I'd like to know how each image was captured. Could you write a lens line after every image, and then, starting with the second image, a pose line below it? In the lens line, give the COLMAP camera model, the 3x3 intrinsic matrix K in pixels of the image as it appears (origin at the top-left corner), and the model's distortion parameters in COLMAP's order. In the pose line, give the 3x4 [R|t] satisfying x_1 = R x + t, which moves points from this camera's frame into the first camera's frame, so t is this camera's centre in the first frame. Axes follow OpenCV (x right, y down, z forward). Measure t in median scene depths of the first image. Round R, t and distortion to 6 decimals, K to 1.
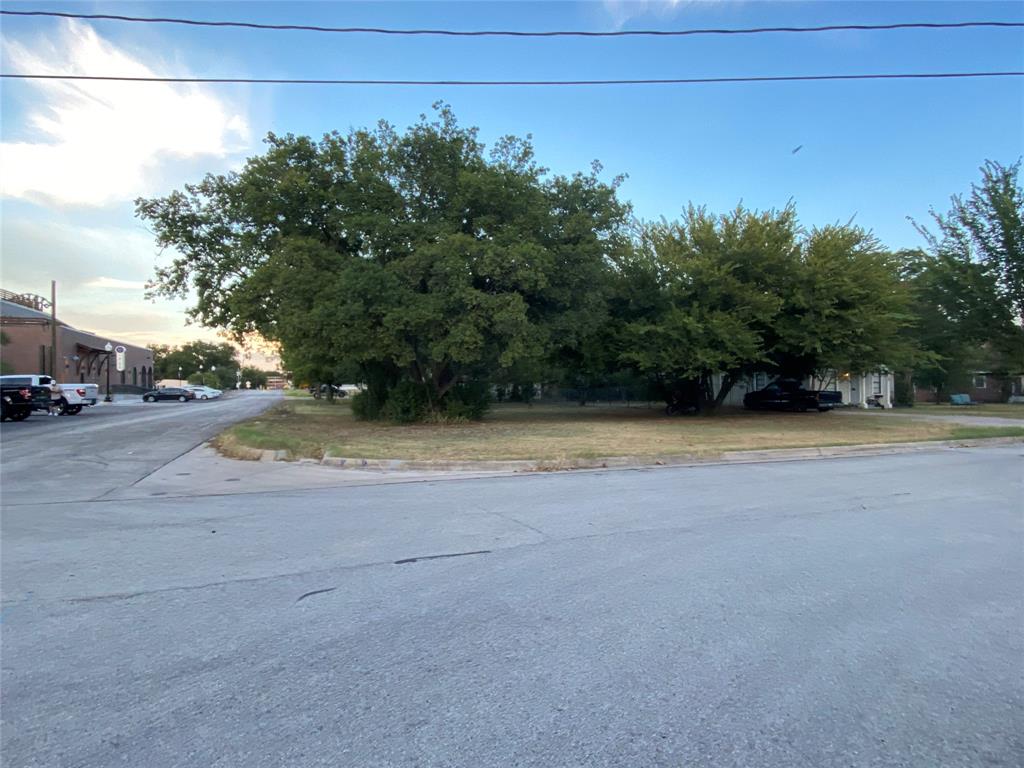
lens RADIAL K [[540.7, 0, 513.1], [0, 540.7, 383.5], [0, 0, 1]] dist [0.026418, -0.002215]
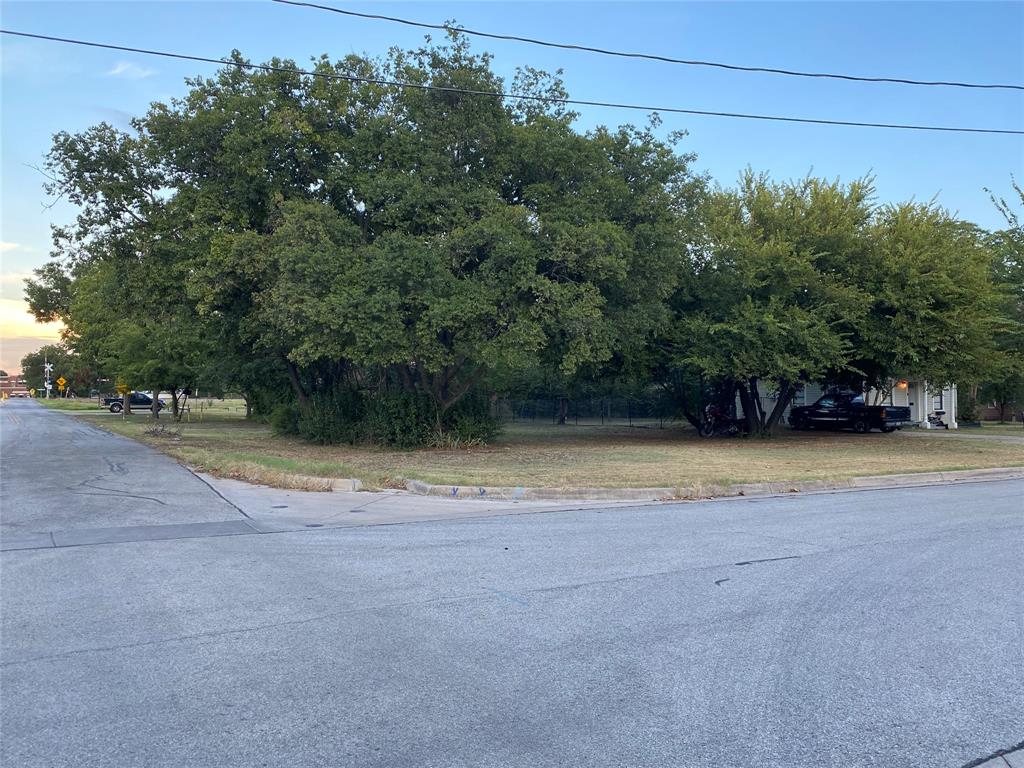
lens RADIAL K [[831.3, 0, 511.8], [0, 831.3, 384.0], [0, 0, 1]] dist [0.006924, 0.009137]
pose [[0.986691, 0.010501, 0.162266, -0.248158], [-0.009354, 0.999926, -0.007831, -0.005945], [-0.162336, 0.006209, 0.986716, -0.157579]]
